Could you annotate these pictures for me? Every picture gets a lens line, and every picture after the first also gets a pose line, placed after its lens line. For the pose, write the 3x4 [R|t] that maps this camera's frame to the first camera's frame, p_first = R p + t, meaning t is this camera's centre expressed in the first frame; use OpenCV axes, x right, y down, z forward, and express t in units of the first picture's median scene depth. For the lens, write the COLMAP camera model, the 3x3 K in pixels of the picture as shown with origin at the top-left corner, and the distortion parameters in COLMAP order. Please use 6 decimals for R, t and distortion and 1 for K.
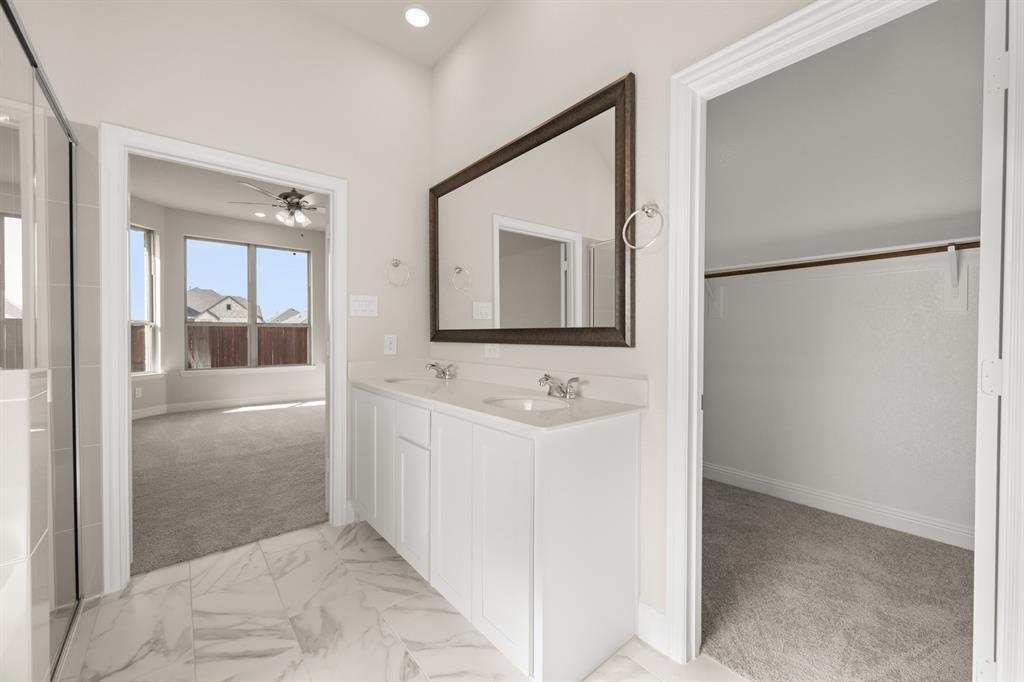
lens RADIAL K [[402.6, 0, 515.5], [0, 402.6, 339.3], [0, 0, 1]] dist [-0.000916, 0.000073]
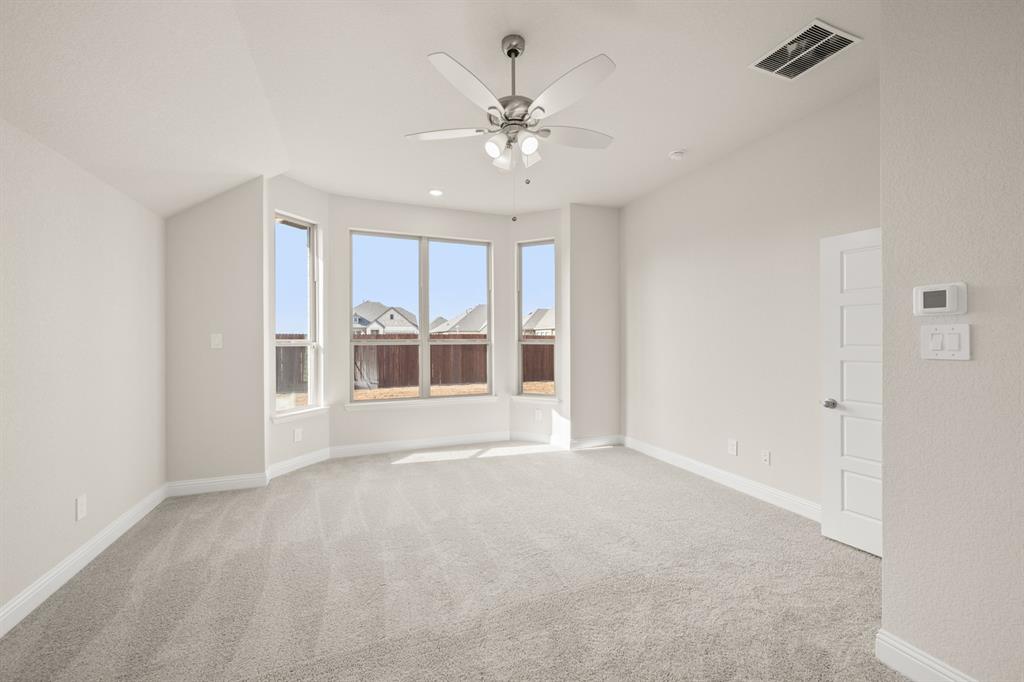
lens RADIAL K [[402.6, 0, 515.5], [0, 402.6, 339.3], [0, 0, 1]] dist [-0.000916, 0.000073]
pose [[0.949281, -0.004354, -0.314398, -0.254323], [0.000648, 0.999929, -0.011894, -0.033370], [0.314428, 0.011087, 0.949217, 0.336411]]
